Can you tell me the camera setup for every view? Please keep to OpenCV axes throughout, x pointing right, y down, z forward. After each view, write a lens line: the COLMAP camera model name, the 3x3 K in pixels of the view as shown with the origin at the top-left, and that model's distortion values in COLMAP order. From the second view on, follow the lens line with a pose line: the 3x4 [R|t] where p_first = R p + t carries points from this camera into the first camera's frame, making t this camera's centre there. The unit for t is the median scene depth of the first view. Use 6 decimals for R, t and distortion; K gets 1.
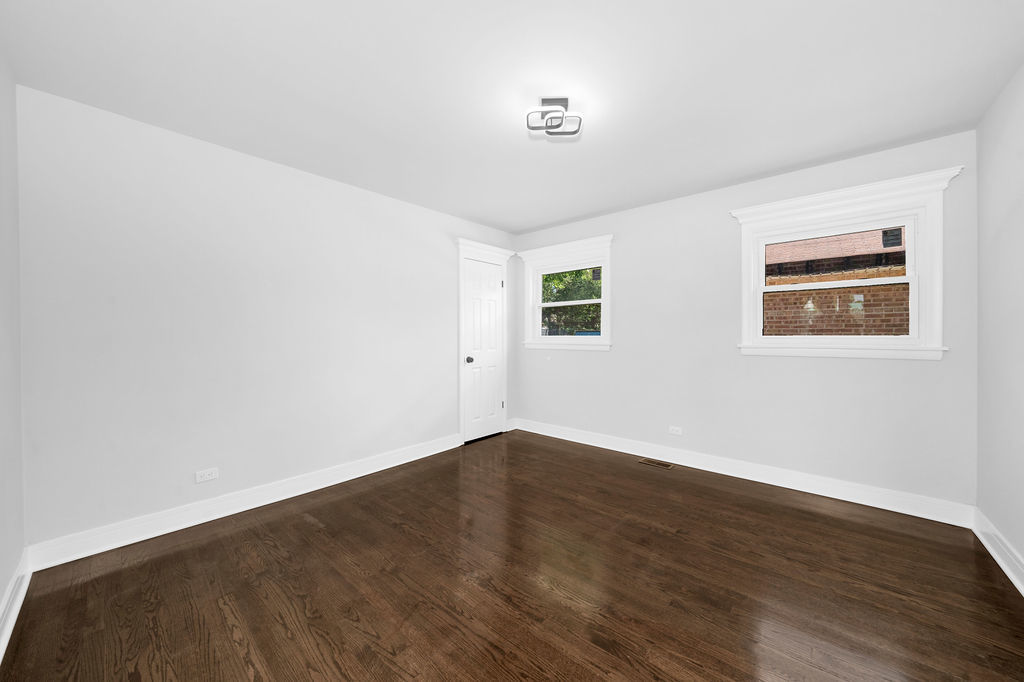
lens RADIAL K [[383.0, 0, 512.0], [0, 383.0, 341.0], [0, 0, 1]] dist [-0.013214, 0.000027]
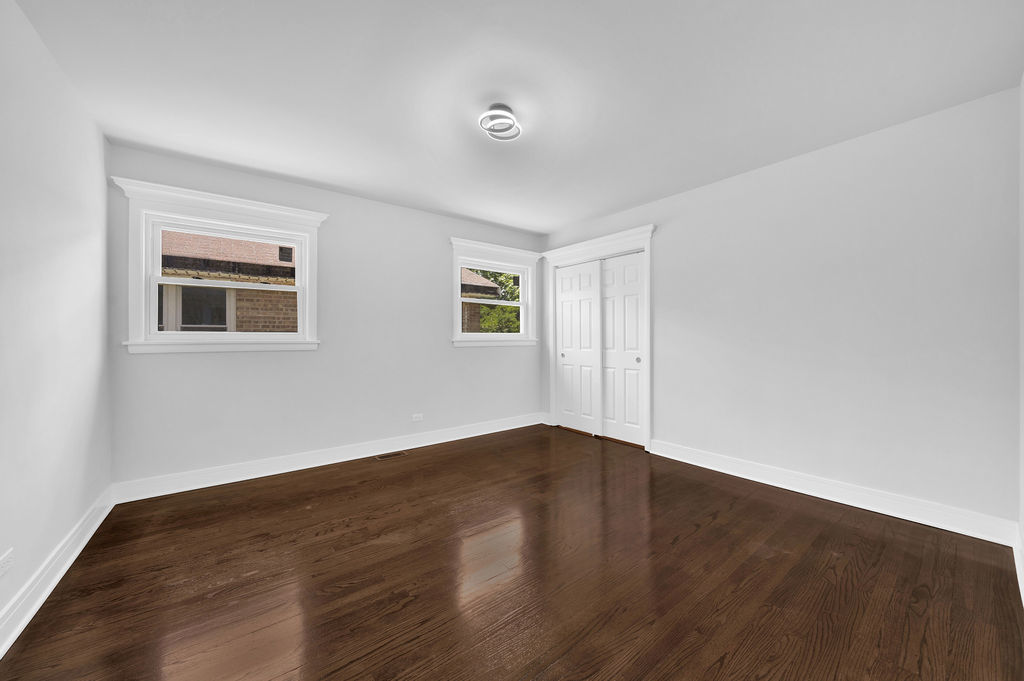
lens RADIAL K [[370.7, 0, 508.3], [0, 370.7, 335.1], [0, 0, 1]] dist [-0.029666, 0.000016]
pose [[0.184431, -0.000879, 0.982845, -0.381156], [0.006679, 0.999978, -0.000359, -0.003429], [-0.982823, 0.006631, 0.184433, 0.348279]]
